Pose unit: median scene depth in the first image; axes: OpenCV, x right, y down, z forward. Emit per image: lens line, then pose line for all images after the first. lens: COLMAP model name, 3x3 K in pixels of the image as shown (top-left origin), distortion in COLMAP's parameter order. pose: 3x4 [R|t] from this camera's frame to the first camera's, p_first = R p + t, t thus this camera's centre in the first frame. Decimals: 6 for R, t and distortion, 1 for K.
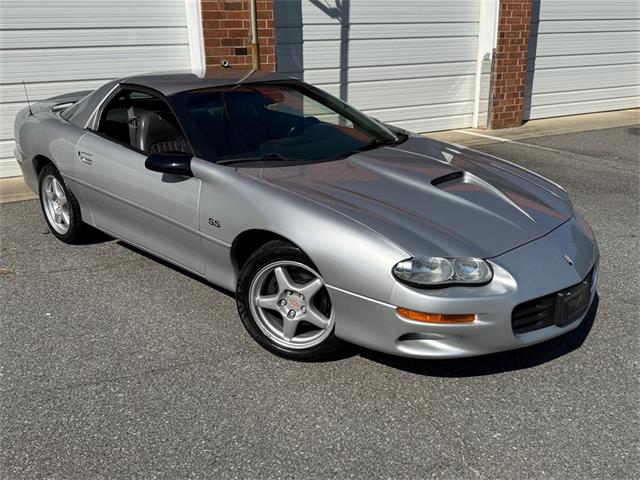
lens RADIAL K [[600.0, 0, 326.0], [0, 600.0, 226.0], [0, 0, 1]] dist [0.063714, 0.000000]
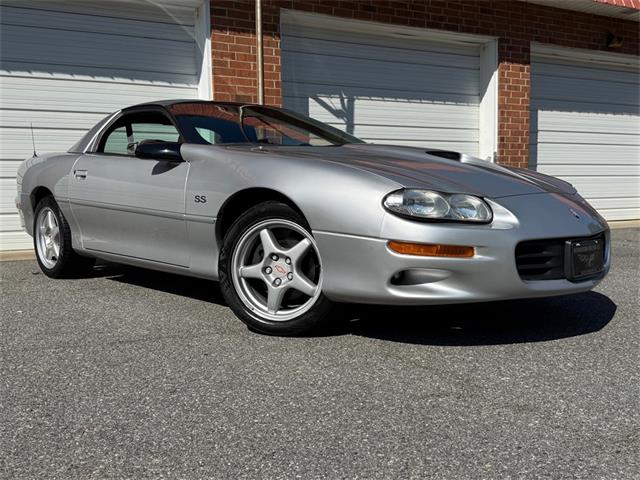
lens RADIAL K [[600.0, 0, 320.7], [0, 600.0, 236.8], [0, 0, 1]] dist [0.063714, 0.000000]
pose [[0.999515, 0.009337, -0.029720, 0.036116], [-0.016371, 0.969099, -0.246128, 0.297524], [0.026504, 0.246495, 0.968782, 0.092416]]
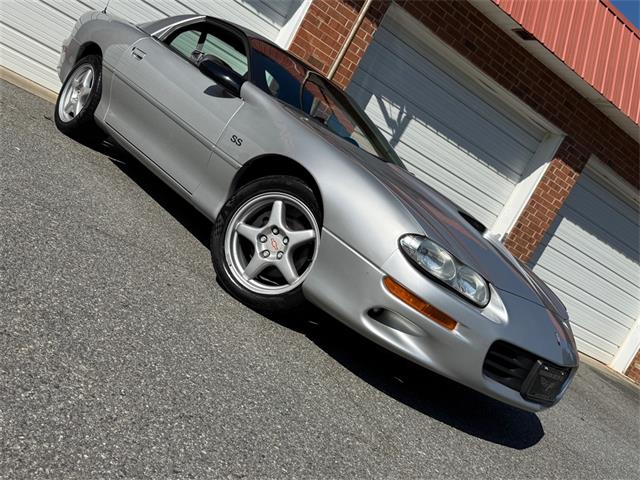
lens RADIAL K [[600.0, 0, 321.9], [0, 600.0, 236.3], [0, 0, 1]] dist [0.063714, 0.000000]
pose [[0.867967, 0.496600, 0.004672, 0.000751], [-0.482612, 0.845663, -0.227903, 0.284106], [-0.117127, 0.195557, 0.973673, 0.094747]]
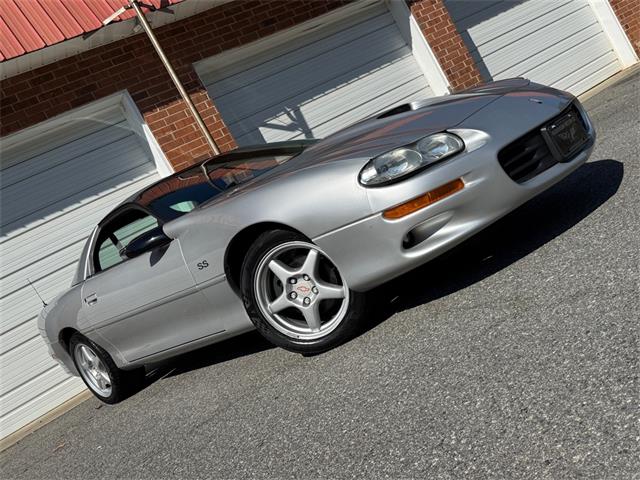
lens RADIAL K [[600.0, 0, 319.6], [0, 600.0, 237.3], [0, 0, 1]] dist [0.063714, 0.000000]
pose [[0.884539, -0.463497, -0.052557, 0.054678], [0.434070, 0.859121, -0.271098, 0.313629], [0.170806, 0.216984, 0.961116, 0.091079]]
